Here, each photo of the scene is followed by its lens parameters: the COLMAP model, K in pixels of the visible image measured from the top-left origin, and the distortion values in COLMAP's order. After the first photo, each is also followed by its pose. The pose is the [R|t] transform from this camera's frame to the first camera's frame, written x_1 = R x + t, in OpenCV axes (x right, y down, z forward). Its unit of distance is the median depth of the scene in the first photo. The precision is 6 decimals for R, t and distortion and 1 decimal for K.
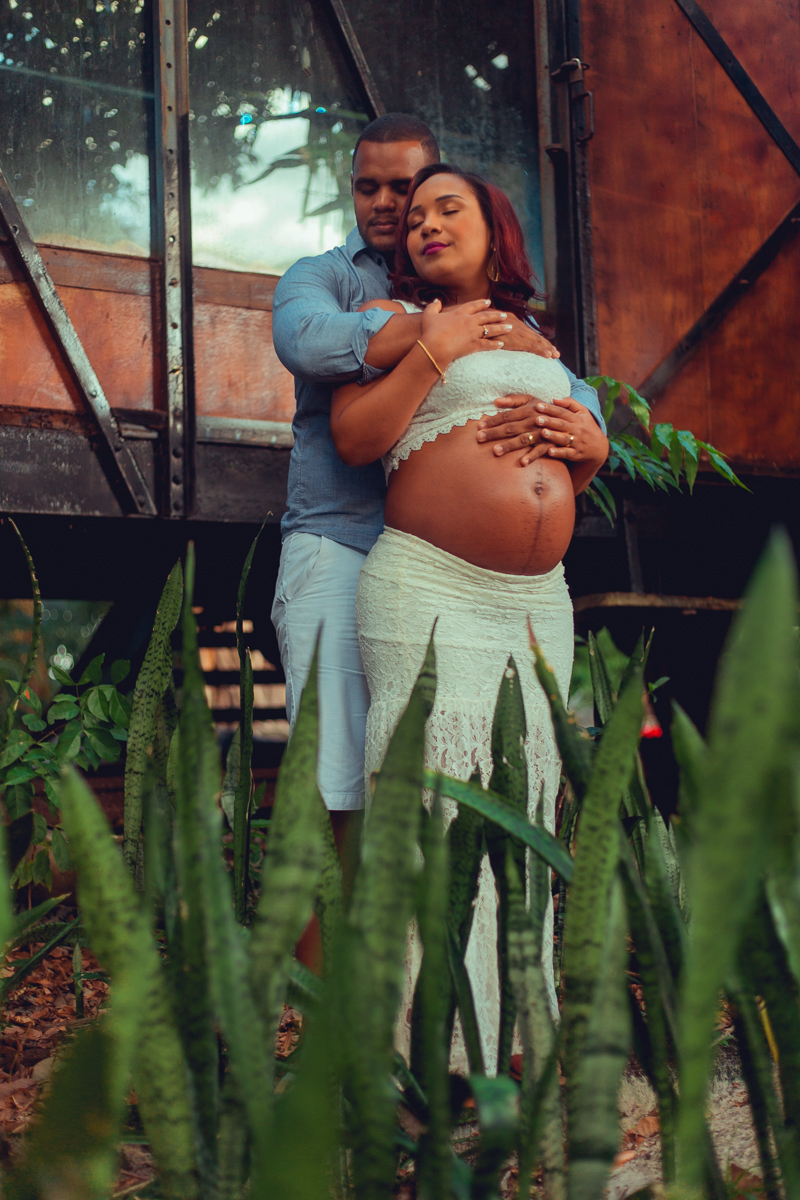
lens RADIAL K [[1720.1, 0, 466.6], [0, 1720.1, 569.9], [0, 0, 1]] dist [-0.020412, 0.040615]
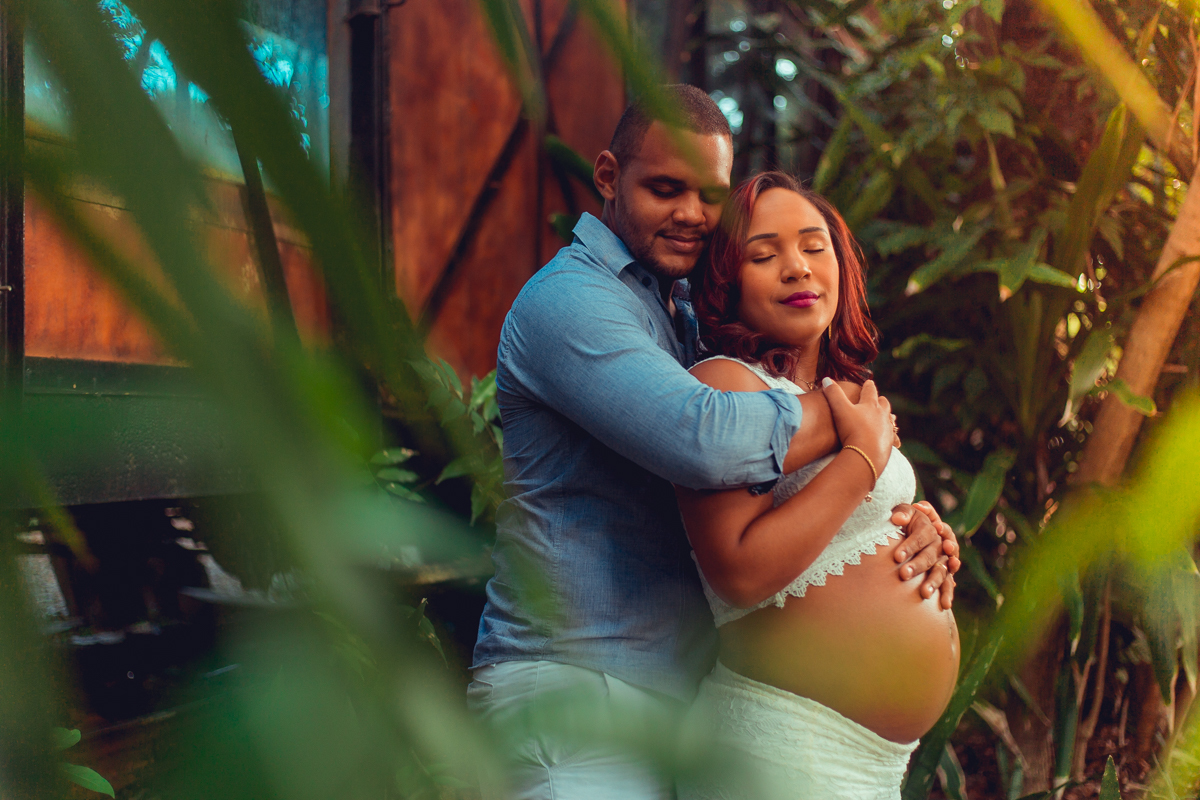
lens RADIAL K [[1720.1, 0, 600.0], [0, 1720.1, 400.0], [0, 0, 1]] dist [-0.020412, 0.040615]
pose [[0.814668, 0.034172, 0.578920, -0.535661], [-0.067858, 0.997022, 0.036639, -0.169253], [-0.575944, -0.069133, 0.814561, 0.451544]]
